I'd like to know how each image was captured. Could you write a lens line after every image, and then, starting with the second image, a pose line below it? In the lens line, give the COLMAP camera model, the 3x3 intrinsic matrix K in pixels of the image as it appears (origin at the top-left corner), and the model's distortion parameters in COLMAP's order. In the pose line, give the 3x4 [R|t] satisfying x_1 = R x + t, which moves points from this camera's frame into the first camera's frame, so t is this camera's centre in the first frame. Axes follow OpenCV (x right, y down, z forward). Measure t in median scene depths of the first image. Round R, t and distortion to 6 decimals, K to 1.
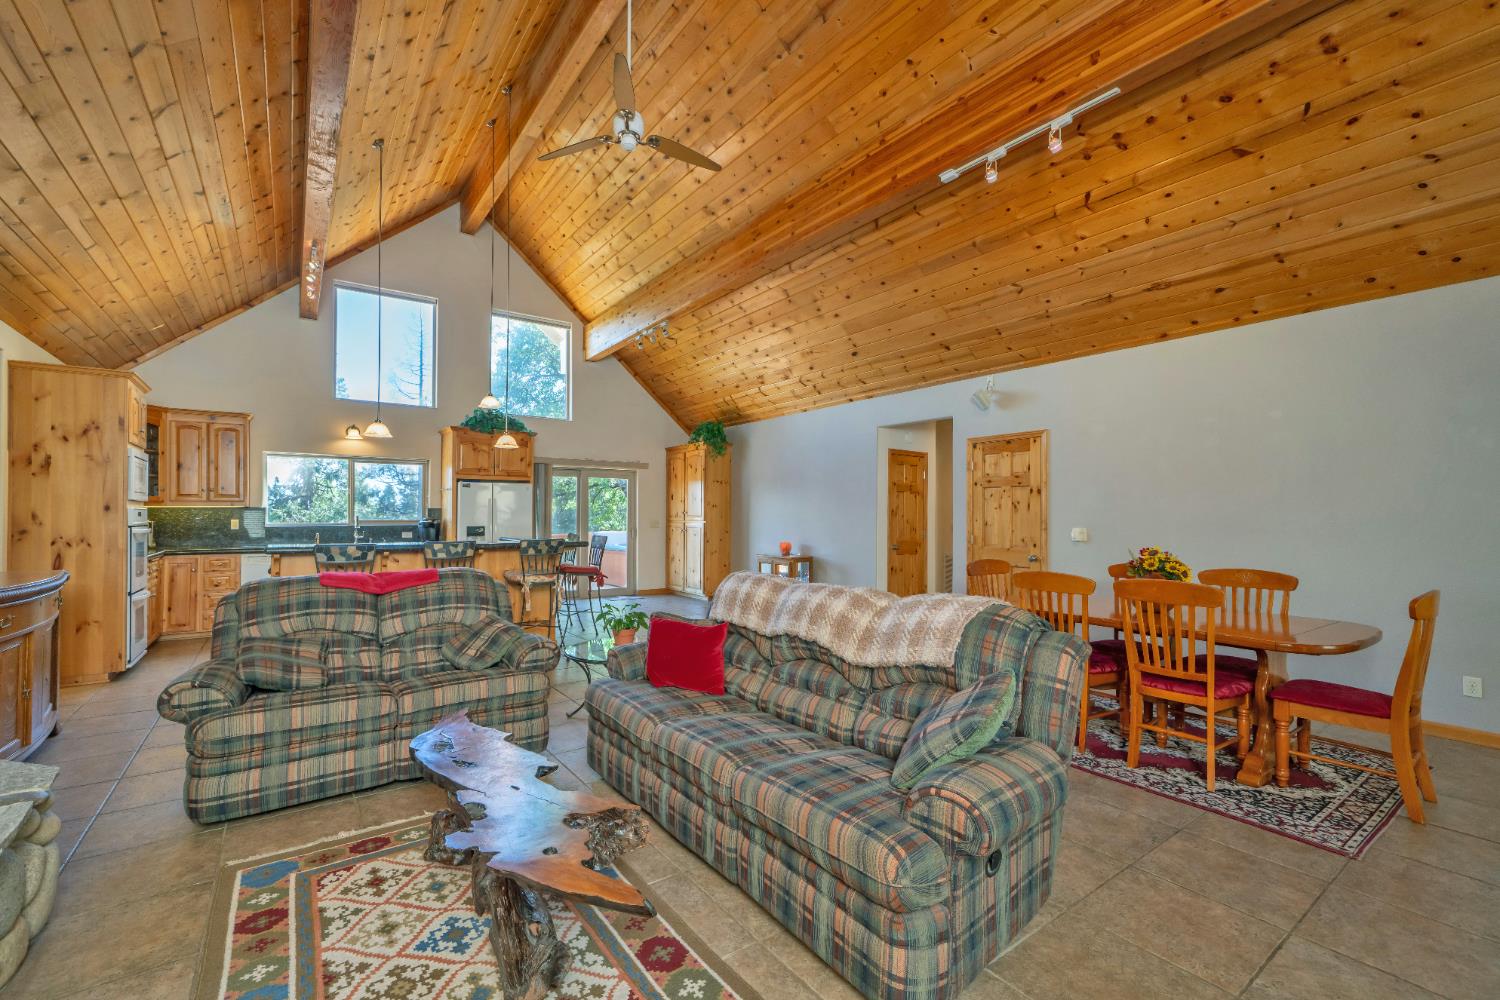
lens RADIAL K [[636.0, 0, 737.4], [0, 636.0, 507.0], [0, 0, 1]] dist [-0.001531, -0.000182]
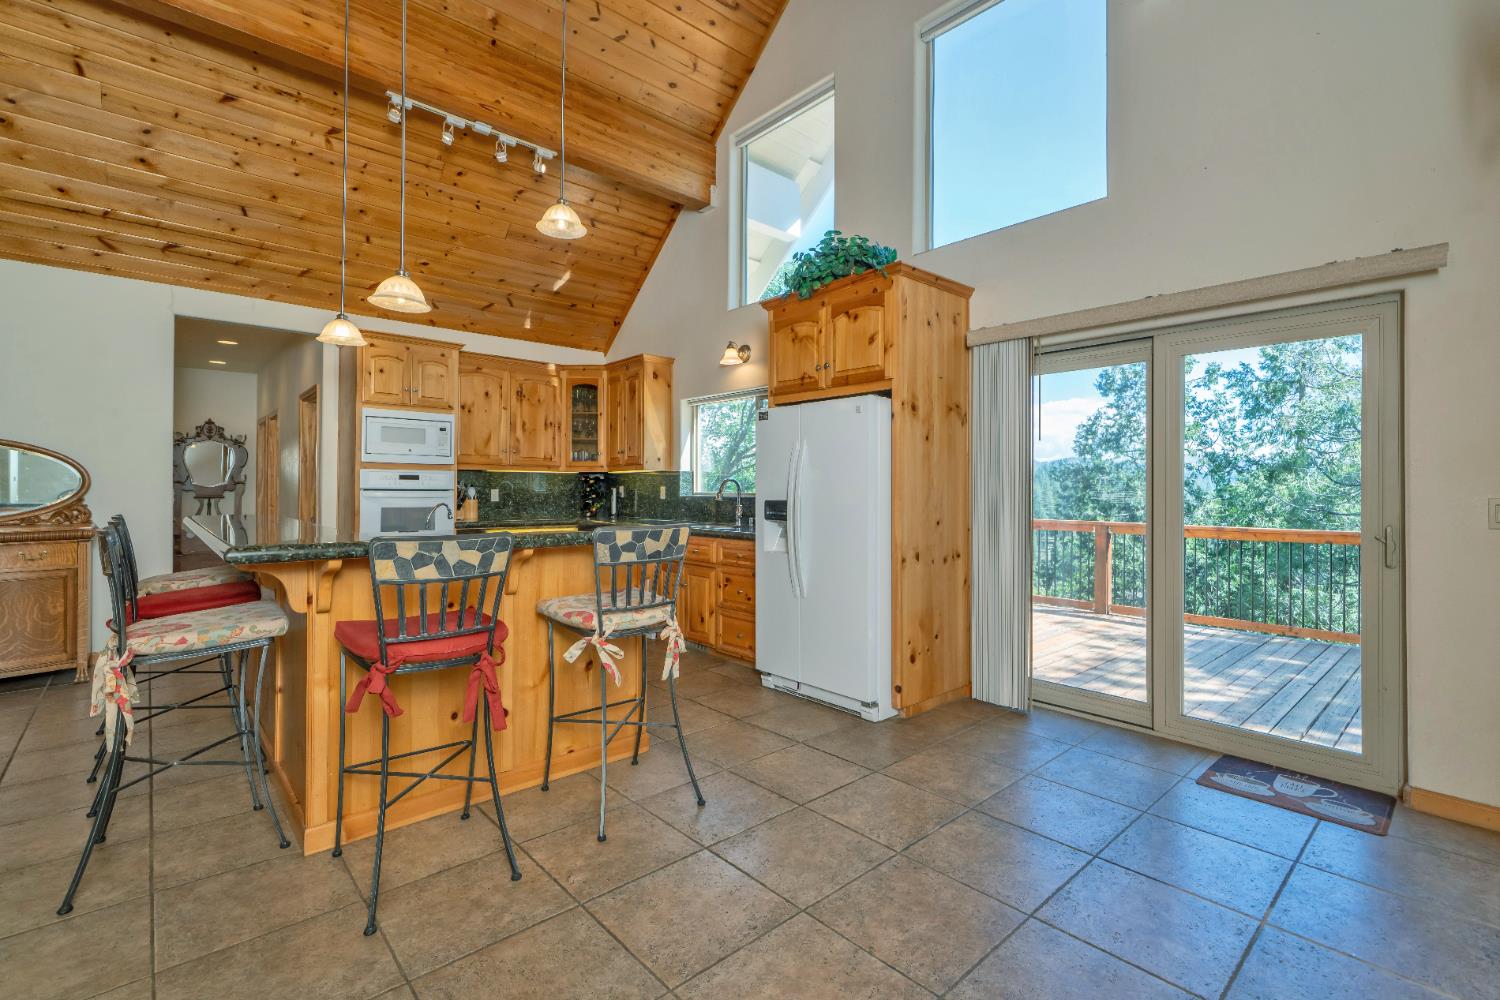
lens RADIAL K [[674.5, 0, 769.8], [0, 674.5, 486.6], [0, 0, 1]] dist [-0.003589, 0.002282]
pose [[0.122801, -0.005842, -0.992414, 0.120537], [0.008032, 0.999956, -0.004893, 0.032214], [0.992399, -0.007370, 0.122843, 1.330993]]
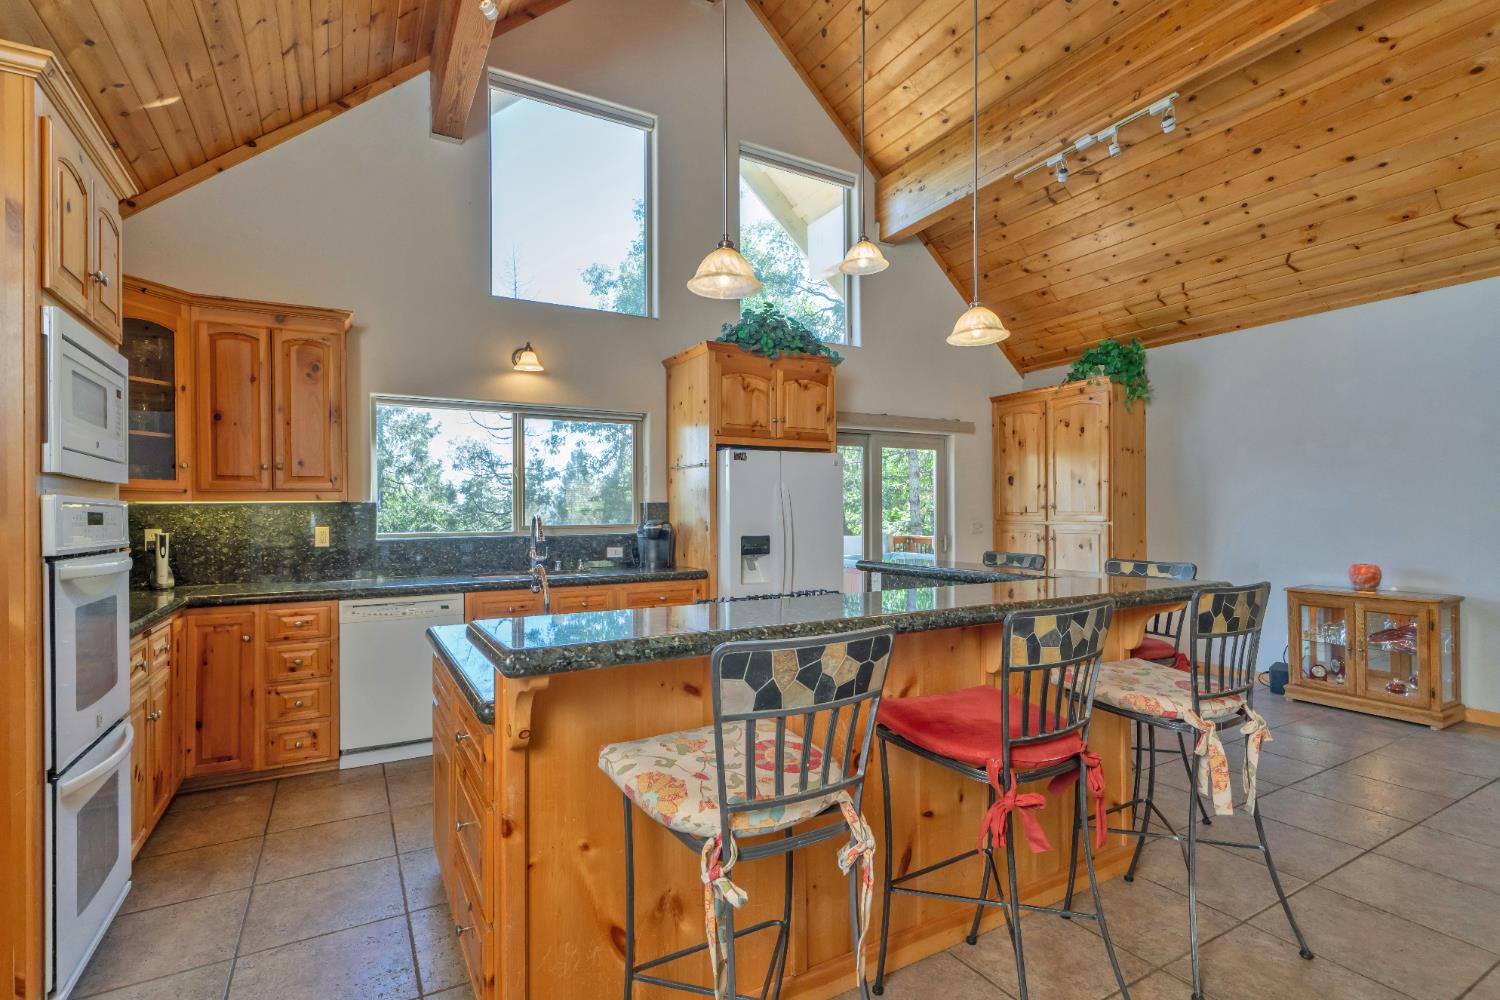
lens RADIAL K [[712.2, 0, 733.5], [0, 712.2, 506.3], [0, 0, 1]] dist [0.001140, 0.001214]
pose [[0.993576, -0.009926, -0.112735, -0.521433], [0.010176, 0.999947, 0.001646, 0.007098], [0.112713, -0.002783, 0.993624, 0.615351]]
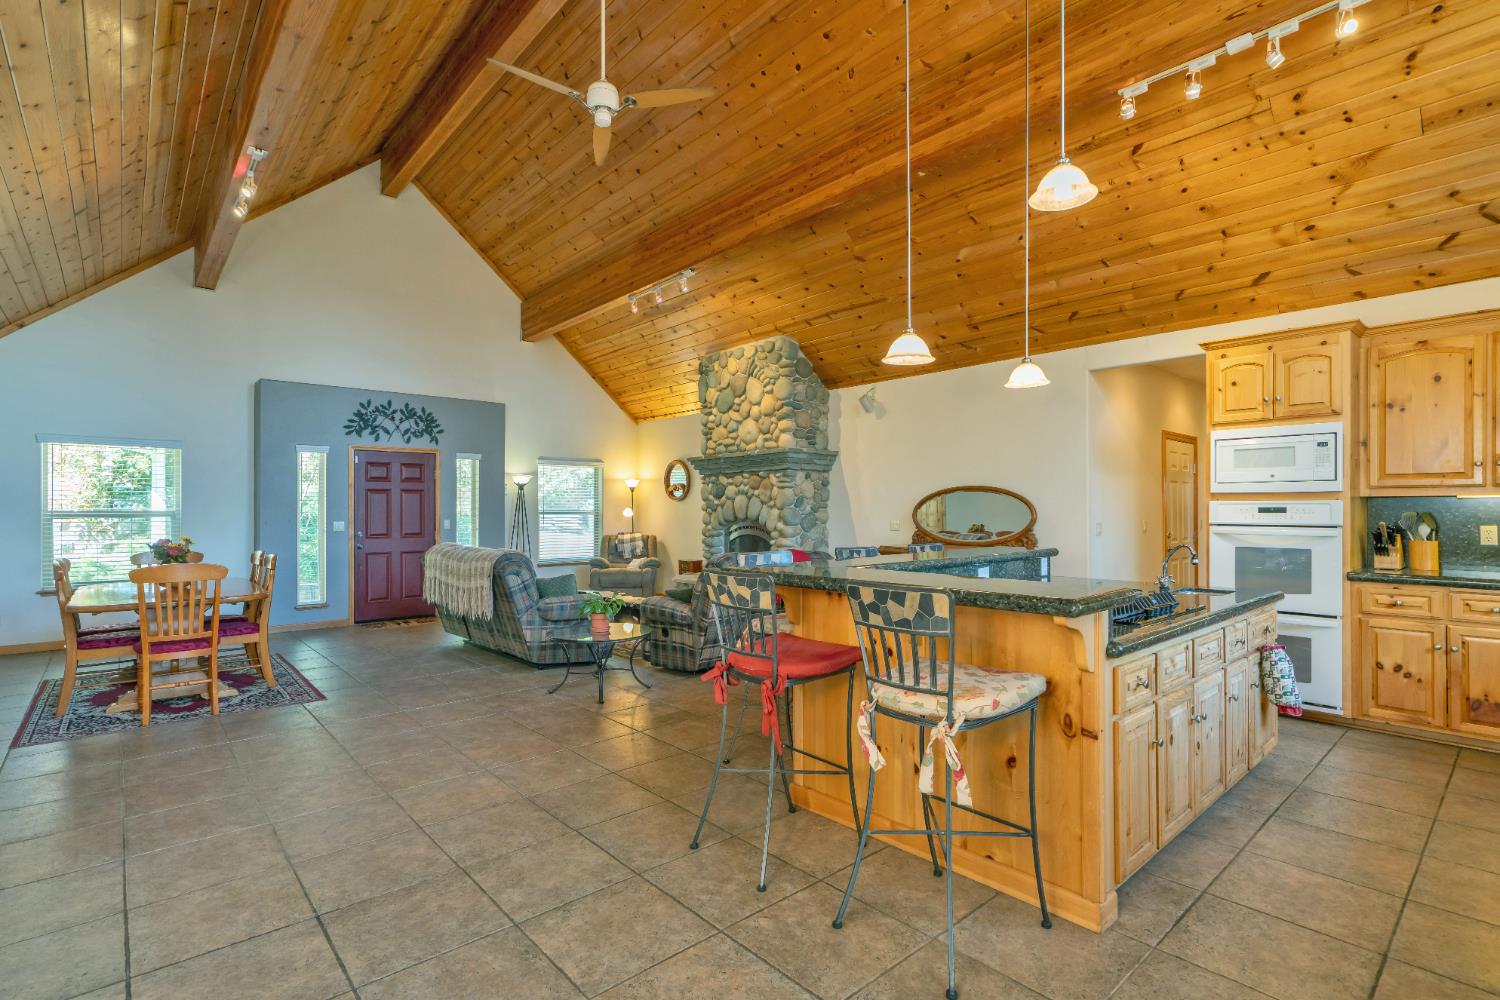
lens RADIAL K [[712.2, 0, 736.9], [0, 712.2, 505.5], [0, 0, 1]] dist [0.001140, 0.001214]
pose [[-0.995005, -0.000797, -0.099826, -0.211959], [0.001265, 0.999787, -0.020594, 0.020481], [0.099822, -0.020617, -0.994792, 1.674392]]
